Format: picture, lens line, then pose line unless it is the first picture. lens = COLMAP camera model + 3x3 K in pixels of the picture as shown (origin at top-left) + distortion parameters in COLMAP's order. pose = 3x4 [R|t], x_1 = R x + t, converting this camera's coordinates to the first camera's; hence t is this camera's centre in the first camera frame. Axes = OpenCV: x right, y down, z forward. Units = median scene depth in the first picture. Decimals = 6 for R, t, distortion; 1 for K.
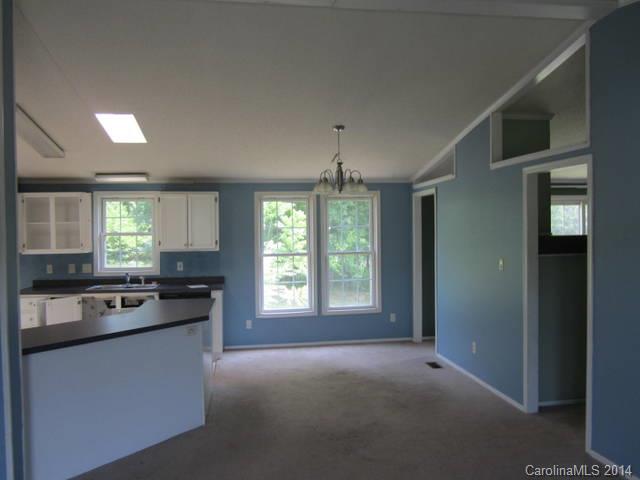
lens RADIAL K [[548.2, 0, 320.0], [0, 548.2, 240.0], [0, 0, 1]] dist [0.009534, 0.003803]
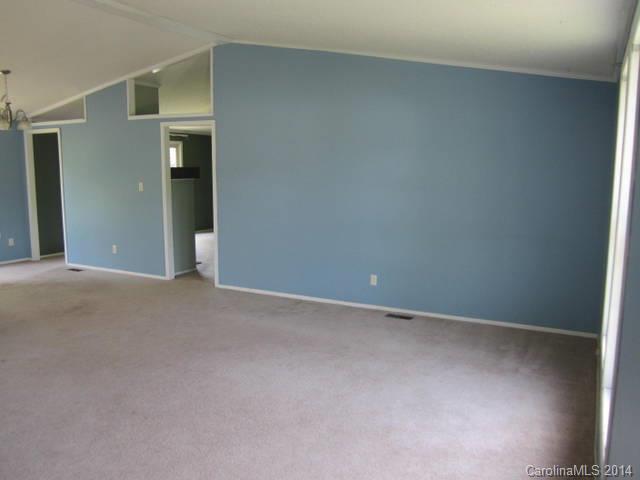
lens RADIAL K [[548.2, 0, 320.0], [0, 548.2, 240.0], [0, 0, 1]] dist [0.009534, 0.003803]
pose [[0.627831, -0.088988, 0.773246, -0.480146], [0.004194, 0.993815, 0.110966, 0.022391], [-0.778338, -0.066425, 0.624322, -0.270849]]
